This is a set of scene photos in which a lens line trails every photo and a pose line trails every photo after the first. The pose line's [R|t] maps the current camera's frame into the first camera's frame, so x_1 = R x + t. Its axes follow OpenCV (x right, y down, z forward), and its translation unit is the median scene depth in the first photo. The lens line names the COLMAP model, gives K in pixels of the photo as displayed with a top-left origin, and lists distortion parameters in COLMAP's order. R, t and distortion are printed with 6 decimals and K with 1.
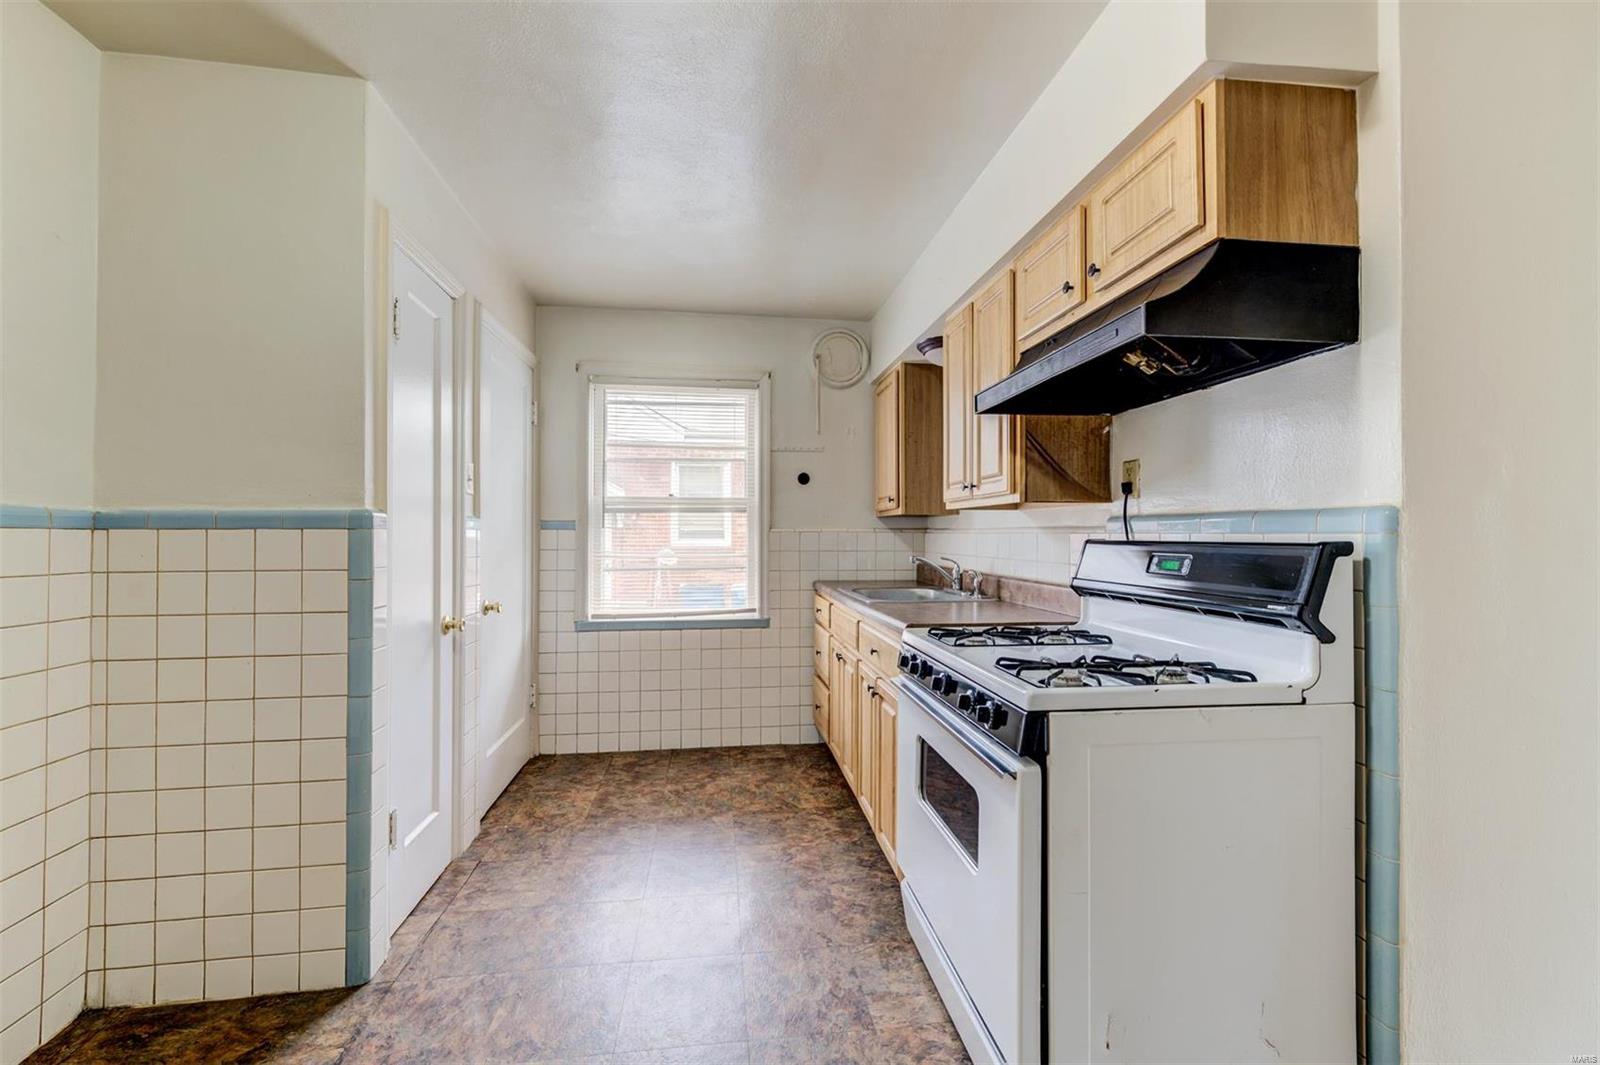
lens RADIAL K [[632.4, 0, 799.2], [0, 632.4, 528.7], [0, 0, 1]] dist [0.001102, -0.000320]
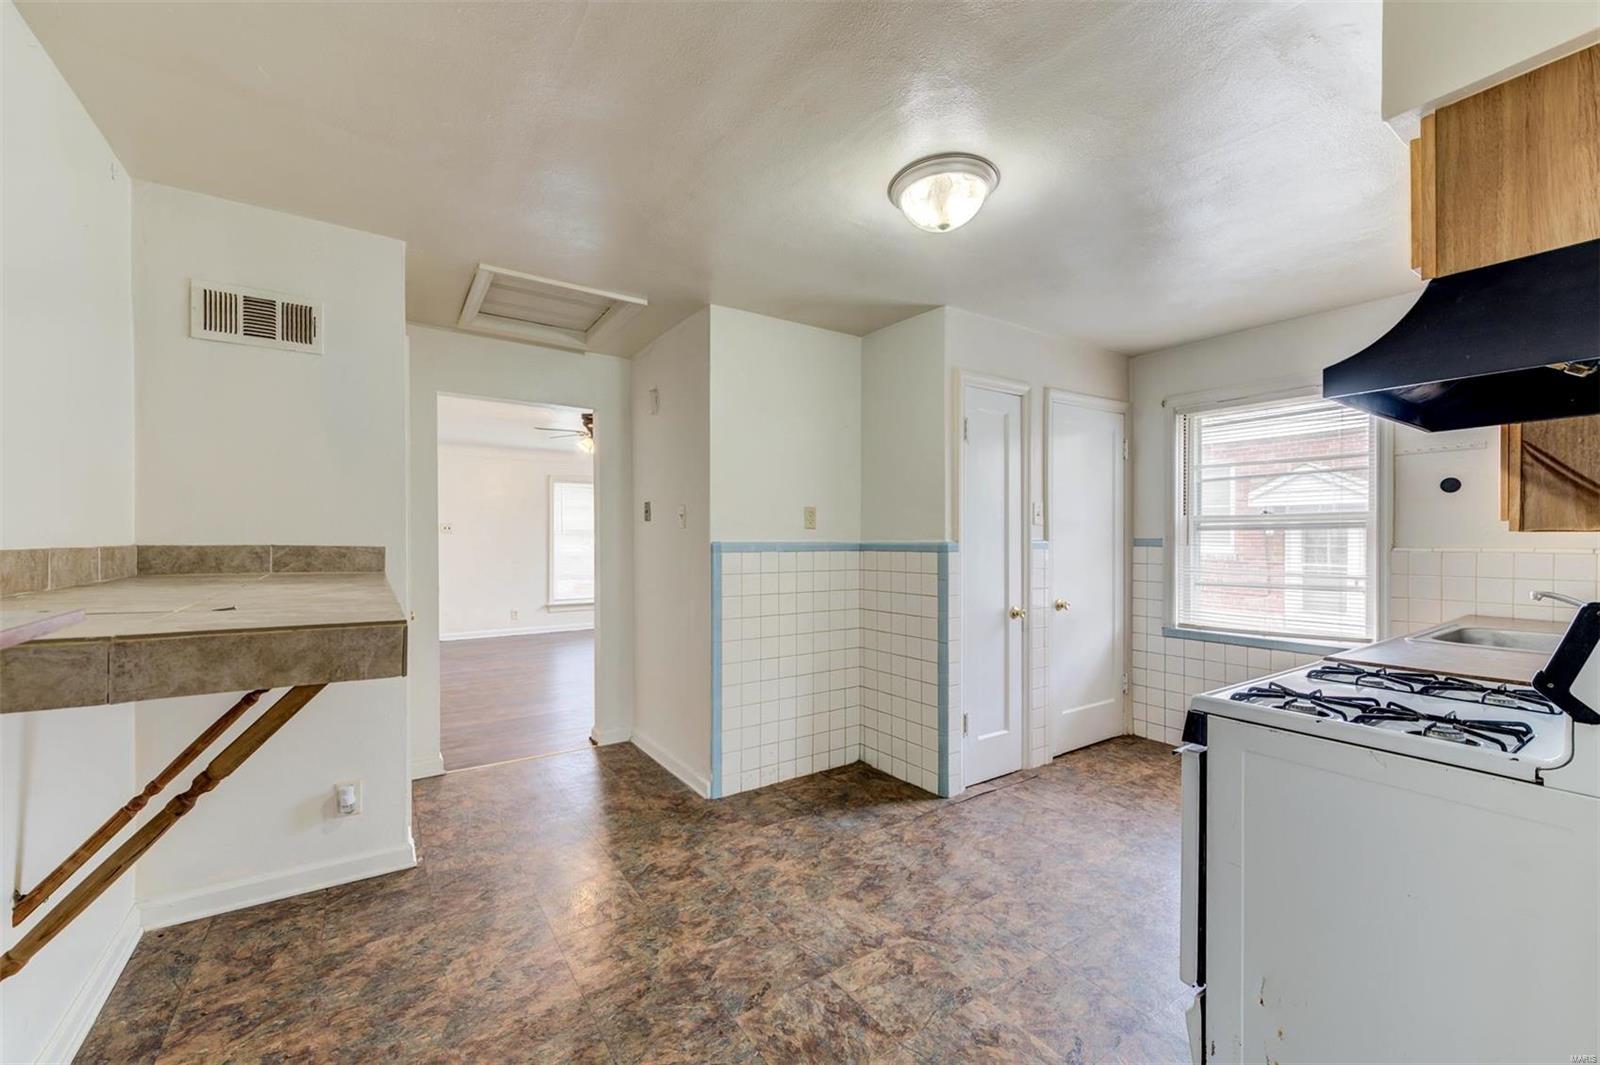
lens RADIAL K [[640.1, 0, 794.2], [0, 640.1, 539.2], [0, 0, 1]] dist [0.001151, -0.000302]
pose [[0.445324, 0.001743, -0.895368, 0.613343], [0.010577, 0.999918, 0.007208, -0.043798], [0.895307, -0.012680, 0.445269, -0.171789]]
